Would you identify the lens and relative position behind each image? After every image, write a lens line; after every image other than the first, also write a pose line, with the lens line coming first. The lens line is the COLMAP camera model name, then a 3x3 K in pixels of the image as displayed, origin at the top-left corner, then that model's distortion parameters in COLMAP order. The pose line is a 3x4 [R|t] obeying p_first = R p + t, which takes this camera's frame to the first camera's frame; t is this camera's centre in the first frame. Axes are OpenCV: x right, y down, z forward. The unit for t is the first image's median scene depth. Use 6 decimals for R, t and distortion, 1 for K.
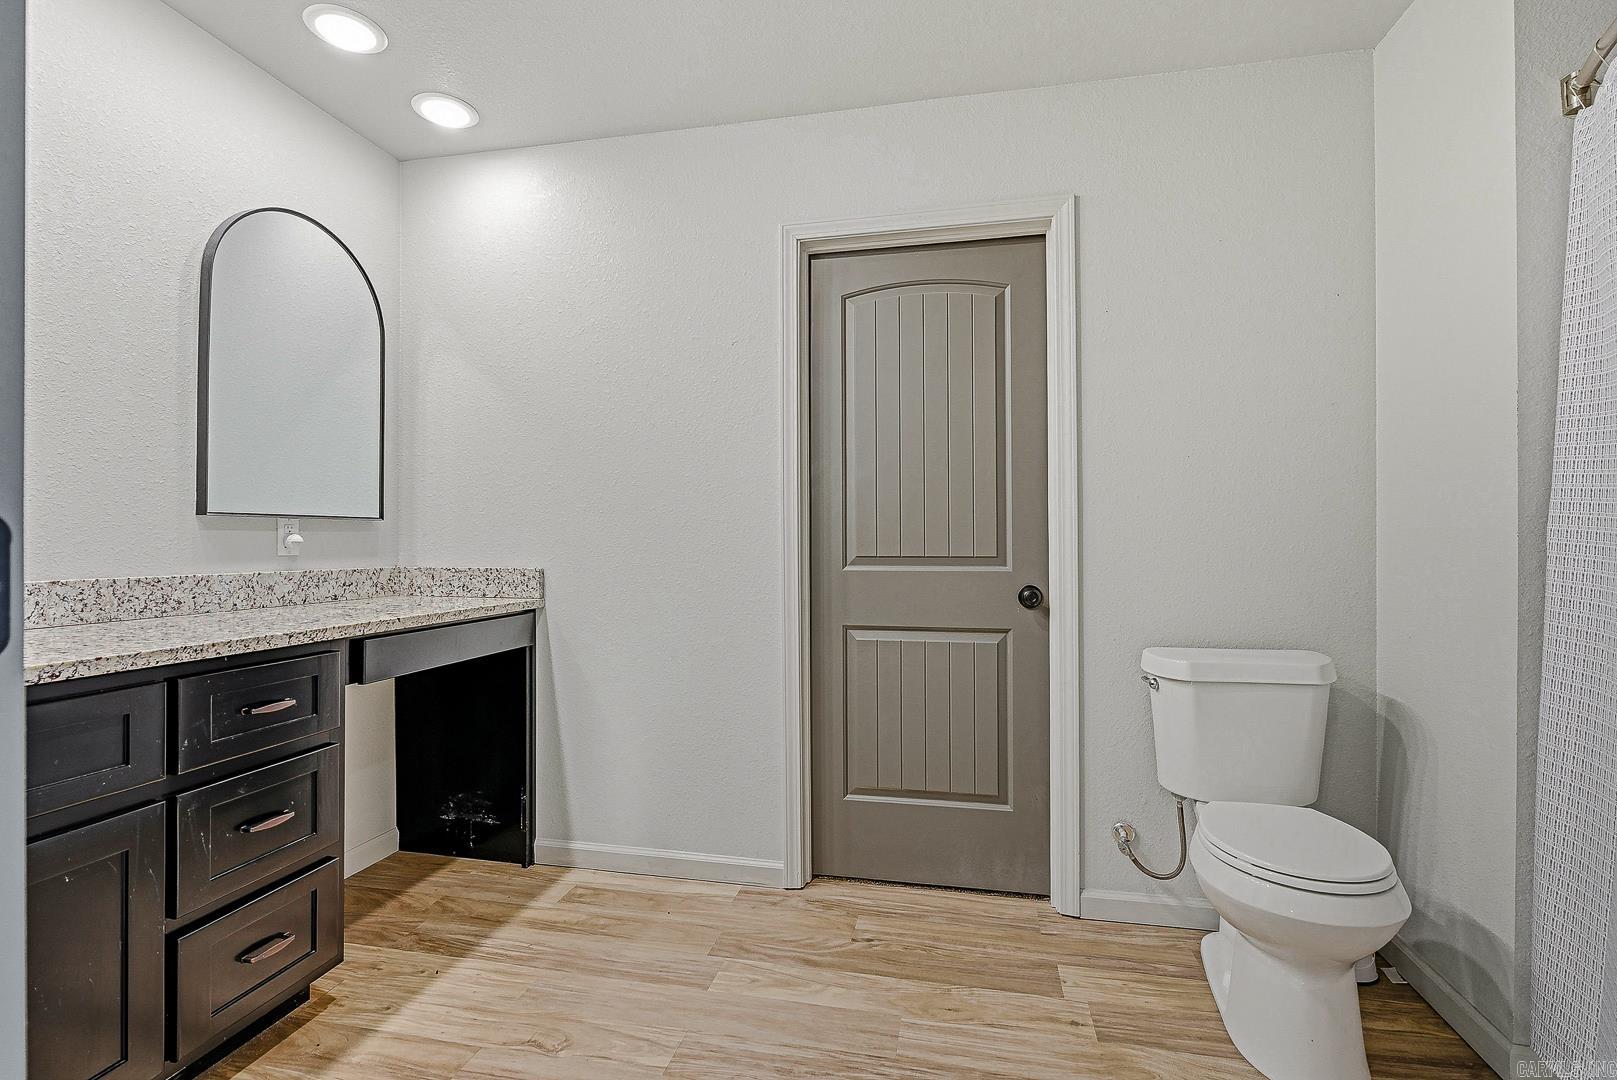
lens RADIAL K [[749.9, 0, 810.9], [0, 749.9, 534.5], [0, 0, 1]] dist [-0.002003, -0.001205]
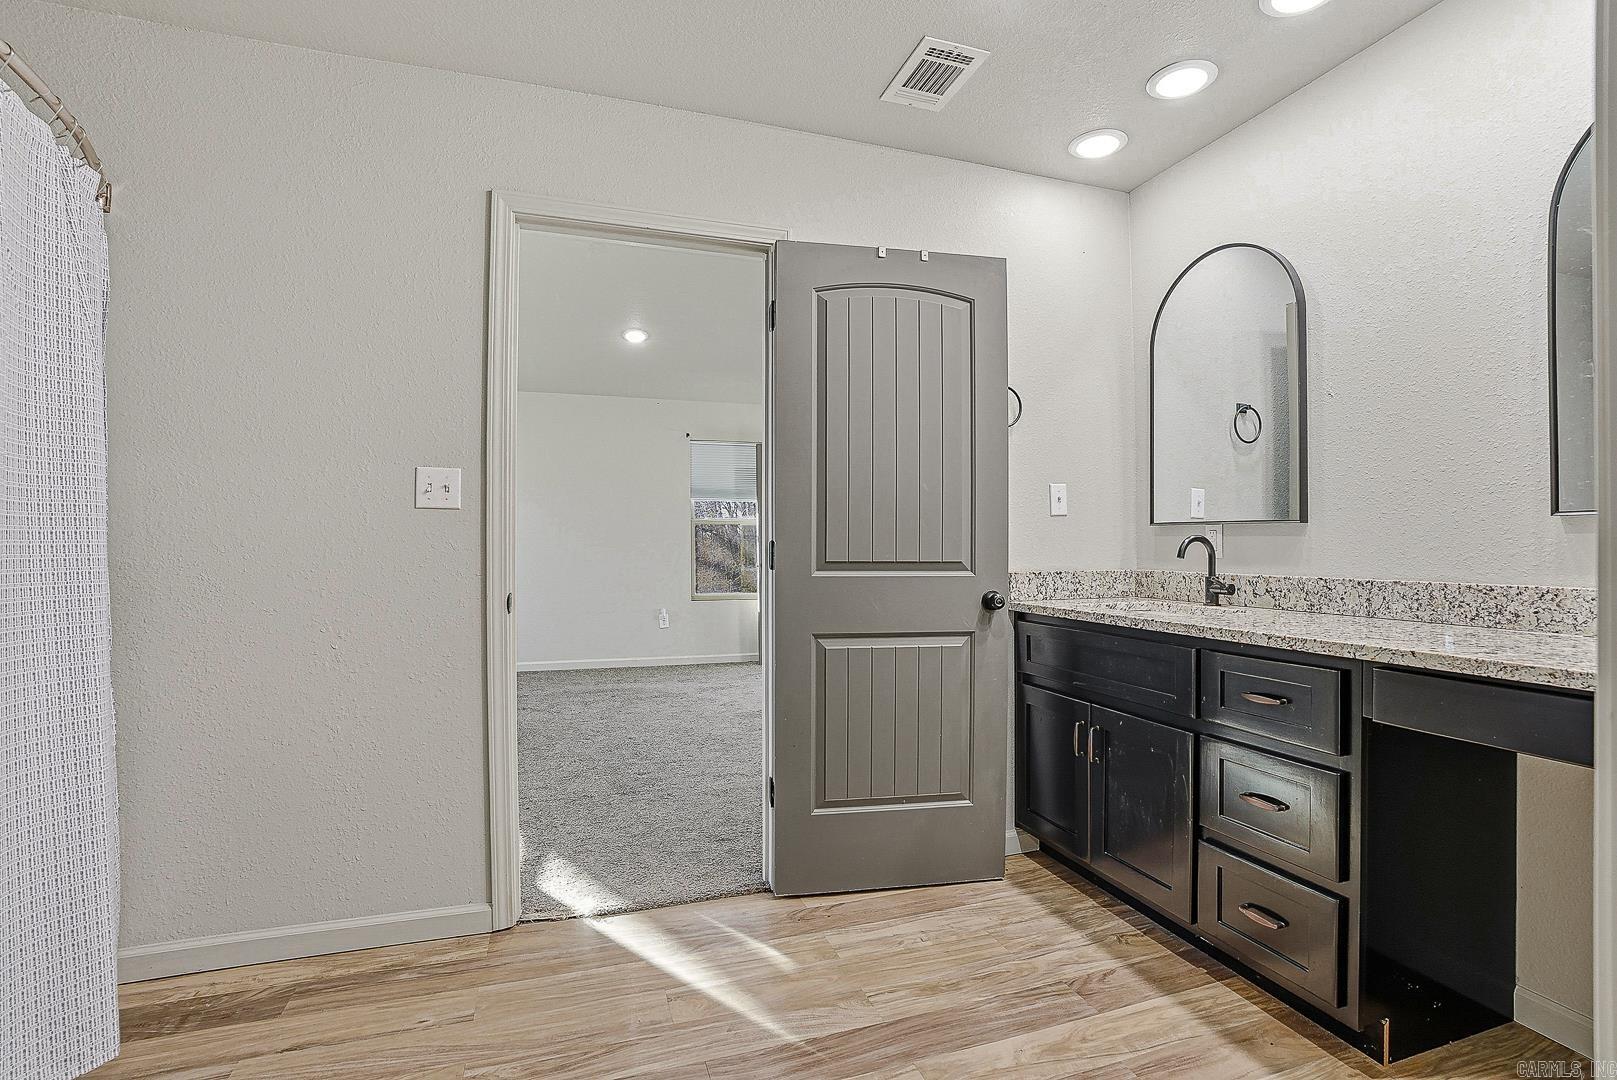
lens RADIAL K [[749.9, 0, 810.4], [0, 749.9, 554.3], [0, 0, 1]] dist [-0.002003, -0.001205]
pose [[-0.868493, 0.002456, -0.495695, 0.390142], [0.003979, 0.999990, -0.002017, 0.020524], [0.495685, -0.003724, -0.868494, 1.653961]]
